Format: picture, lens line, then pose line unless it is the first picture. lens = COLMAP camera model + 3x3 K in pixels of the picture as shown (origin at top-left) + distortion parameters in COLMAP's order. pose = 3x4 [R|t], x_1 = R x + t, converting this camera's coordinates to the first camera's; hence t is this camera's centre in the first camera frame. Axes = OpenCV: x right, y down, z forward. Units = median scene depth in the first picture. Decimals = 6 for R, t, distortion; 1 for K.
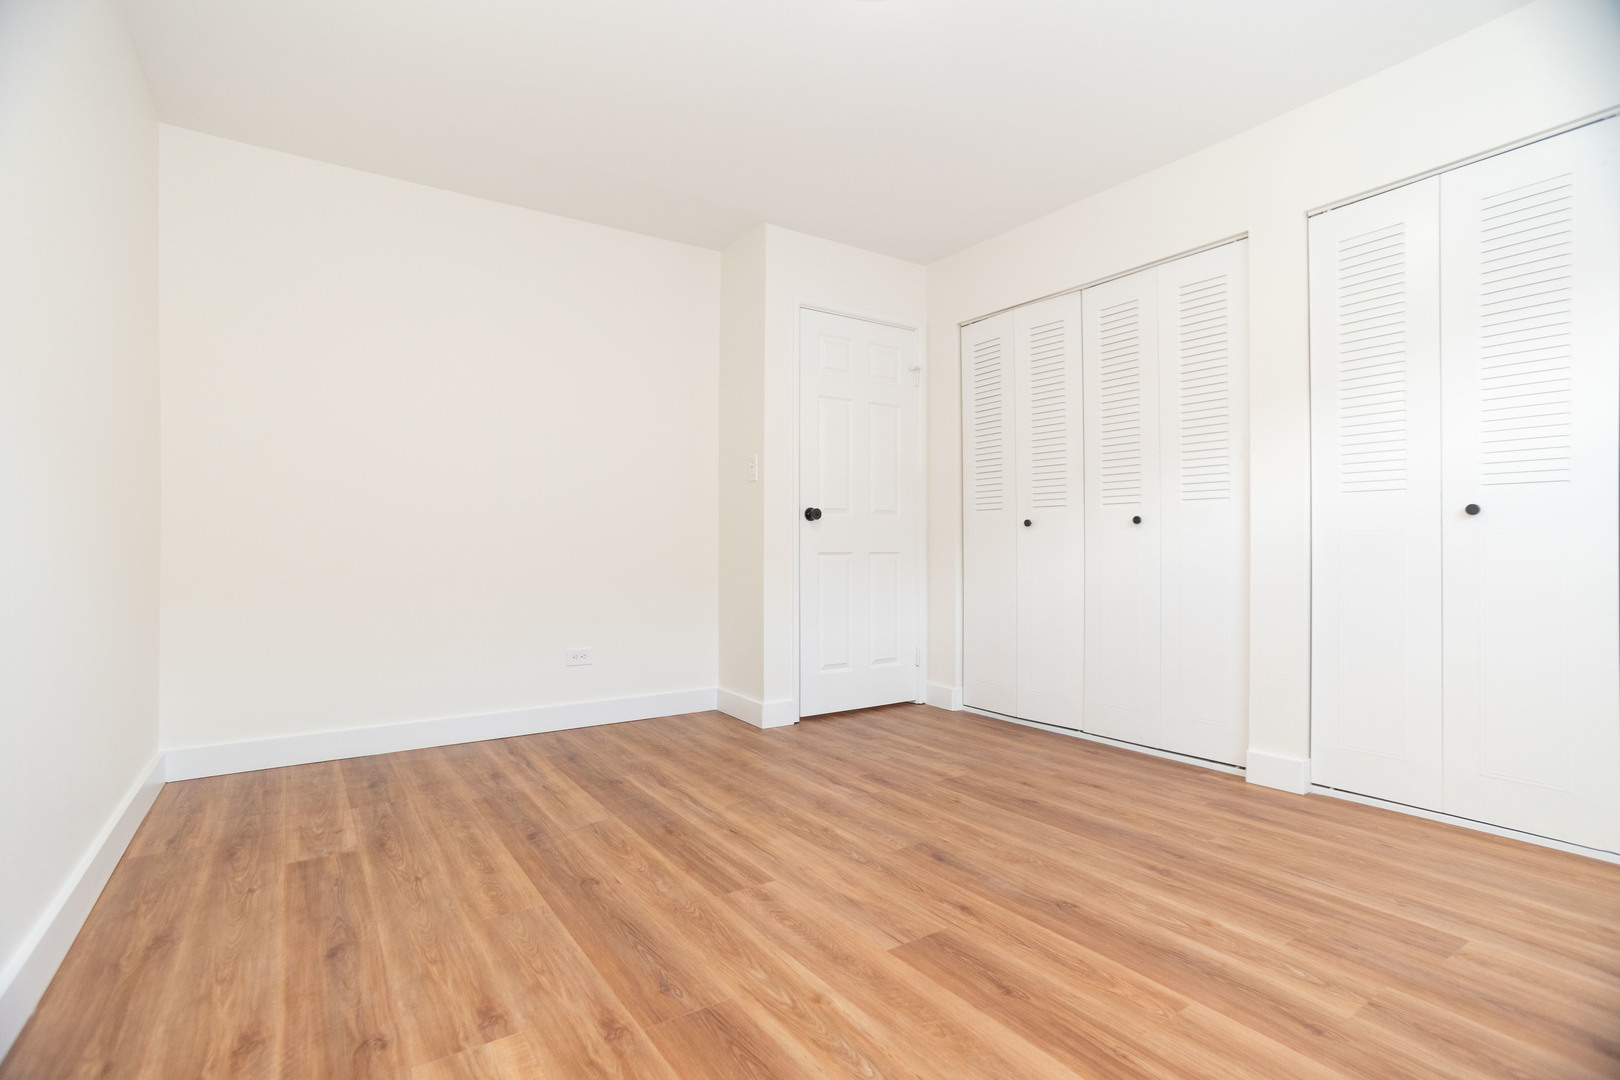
lens RADIAL K [[778.4, 0, 805.4], [0, 778.4, 542.6], [0, 0, 1]] dist [-0.075779, 0.051297]
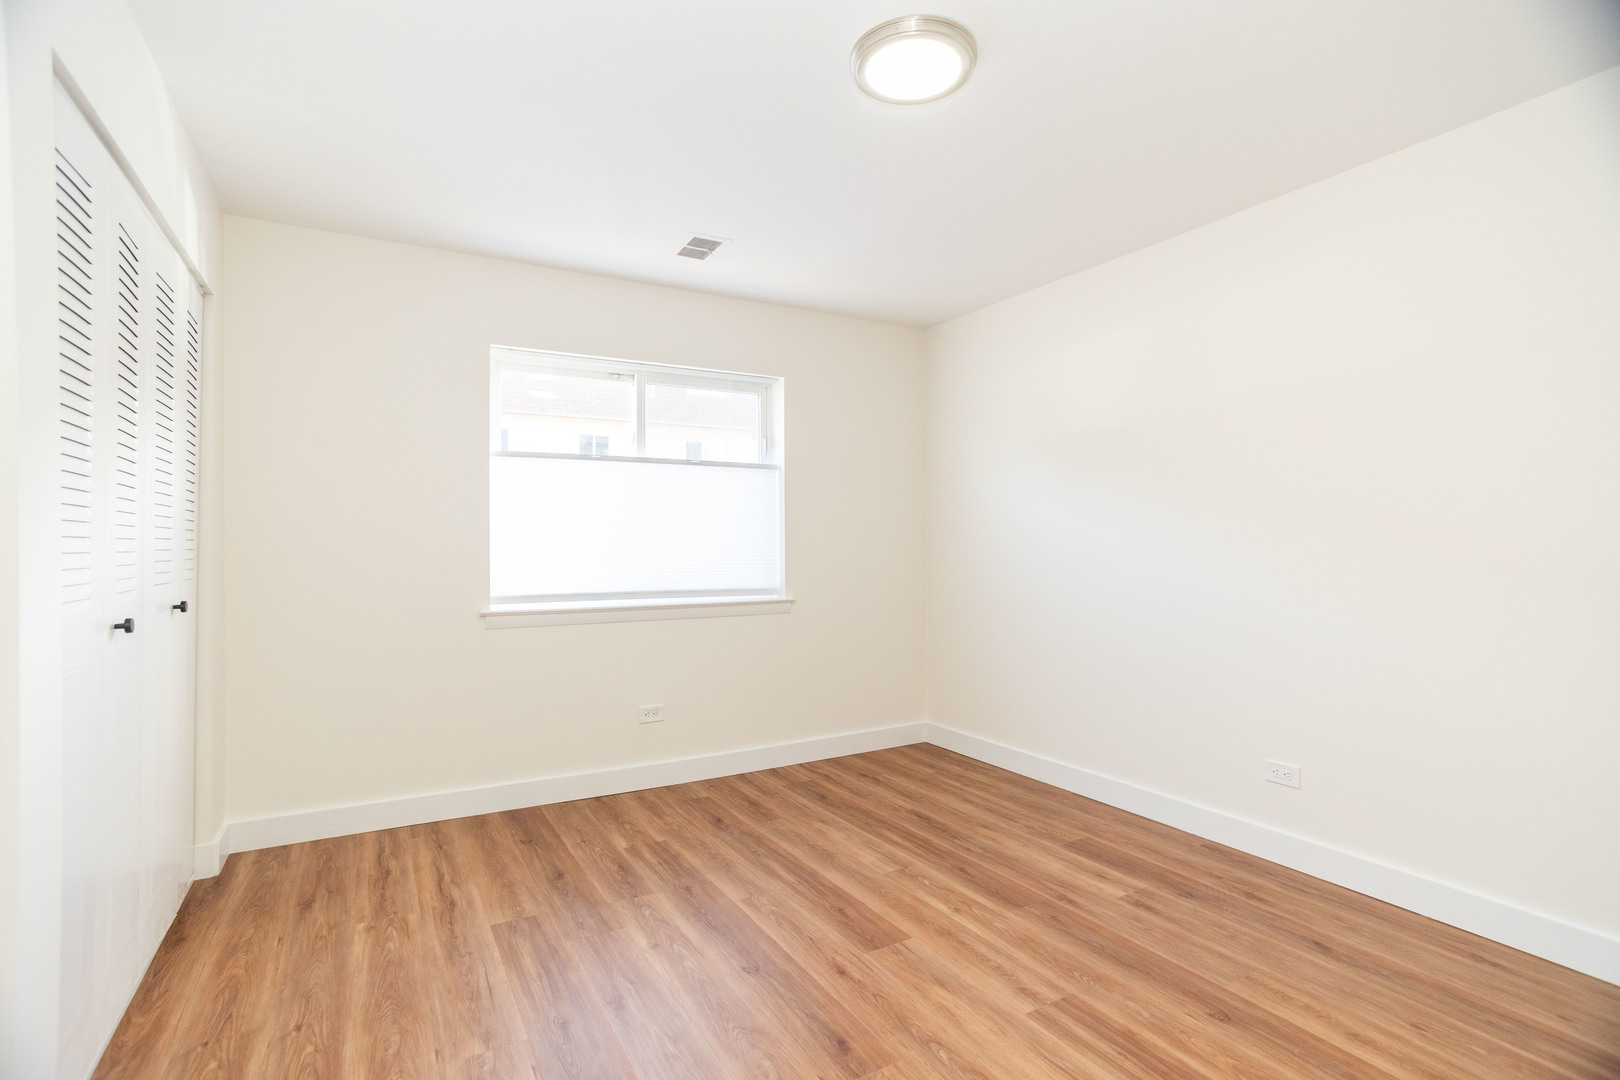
lens RADIAL K [[778.4, 0, 805.4], [0, 778.4, 542.6], [0, 0, 1]] dist [-0.075779, 0.051297]
pose [[-0.997586, 0.000651, 0.069446, 0.190069], [0.000012, 0.999958, -0.009195, -0.156662], [-0.069449, -0.009172, -0.997543, 2.238543]]
